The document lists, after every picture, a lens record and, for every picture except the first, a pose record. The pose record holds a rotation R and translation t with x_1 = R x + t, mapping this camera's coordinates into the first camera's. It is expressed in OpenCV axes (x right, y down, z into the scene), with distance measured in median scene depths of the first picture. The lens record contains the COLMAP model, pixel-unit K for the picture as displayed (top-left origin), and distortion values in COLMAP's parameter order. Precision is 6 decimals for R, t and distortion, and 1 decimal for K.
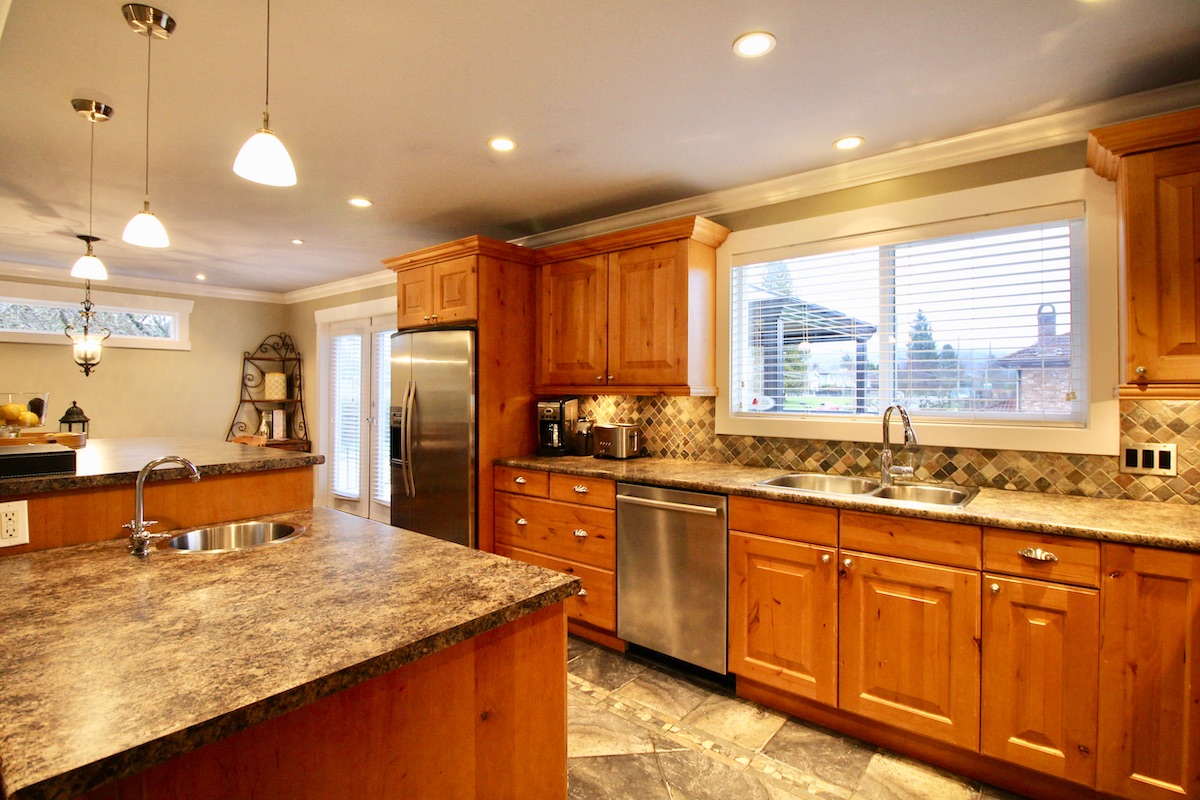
lens RADIAL K [[562.7, 0, 608.7], [0, 562.7, 388.9], [0, 0, 1]] dist [-0.006722, -0.006437]
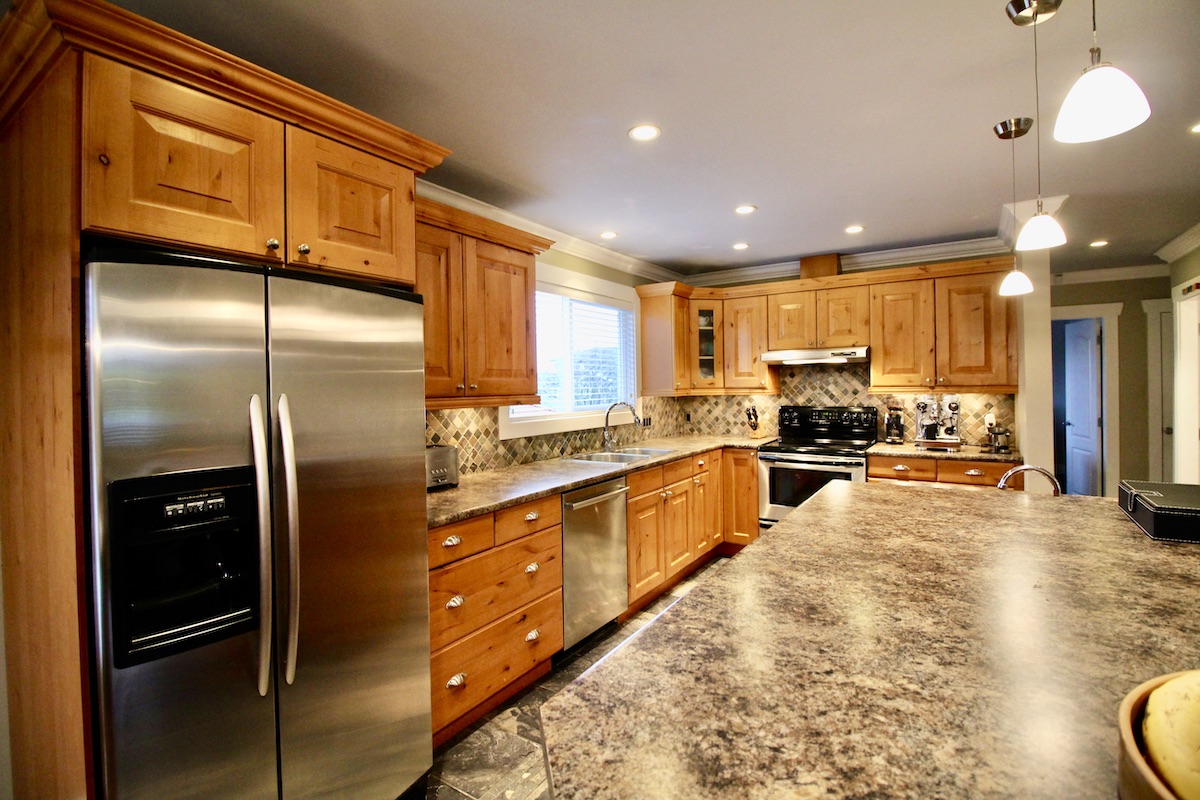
lens RADIAL K [[562.7, 0, 586.2], [0, 562.7, 384.4], [0, 0, 1]] dist [-0.006722, -0.006437]
pose [[-0.079256, -0.000887, 0.996854, -0.918346], [0.011464, 0.999933, 0.001801, -0.025399], [-0.996788, 0.011570, -0.079241, 0.981928]]
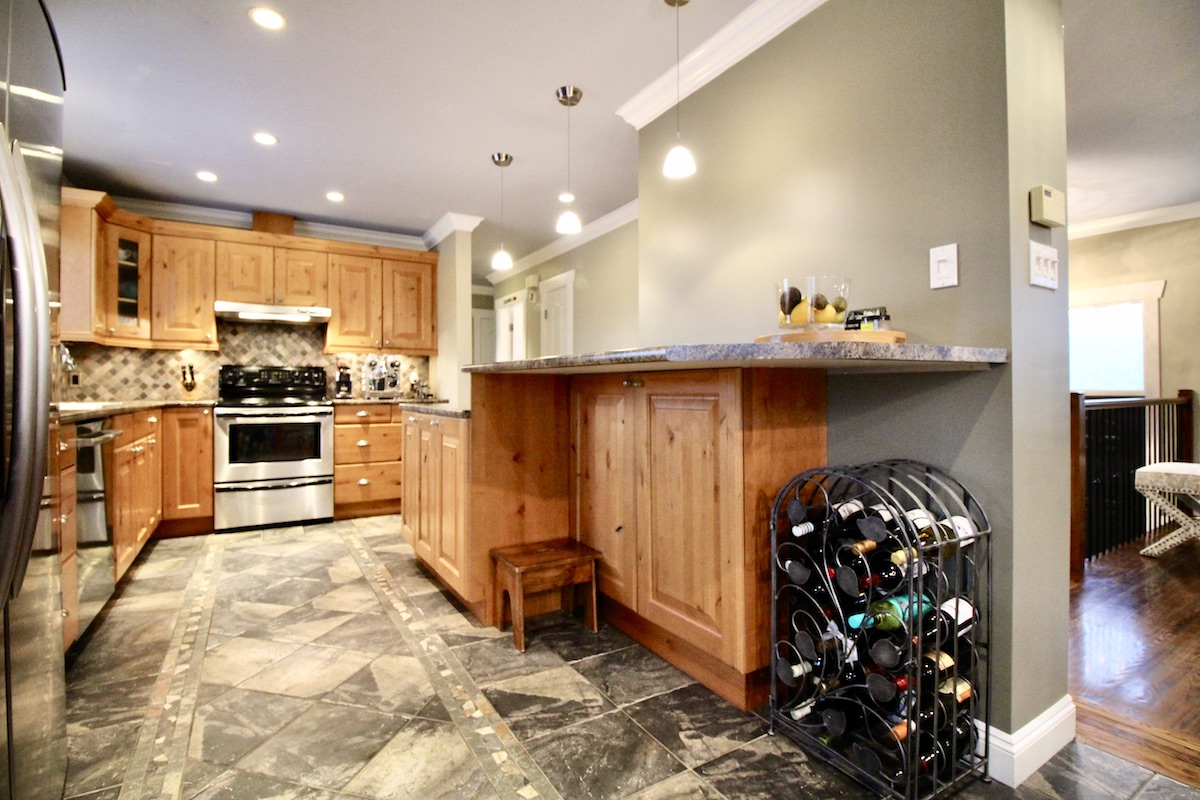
lens RADIAL K [[562.7, 0, 619.6], [0, 562.7, 385.3], [0, 0, 1]] dist [-0.006722, -0.006437]
pose [[-0.941839, -0.003509, 0.336045, -0.832643], [-0.003905, 0.999992, -0.000503, 0.104602], [-0.336040, -0.001785, -0.941846, 1.360252]]
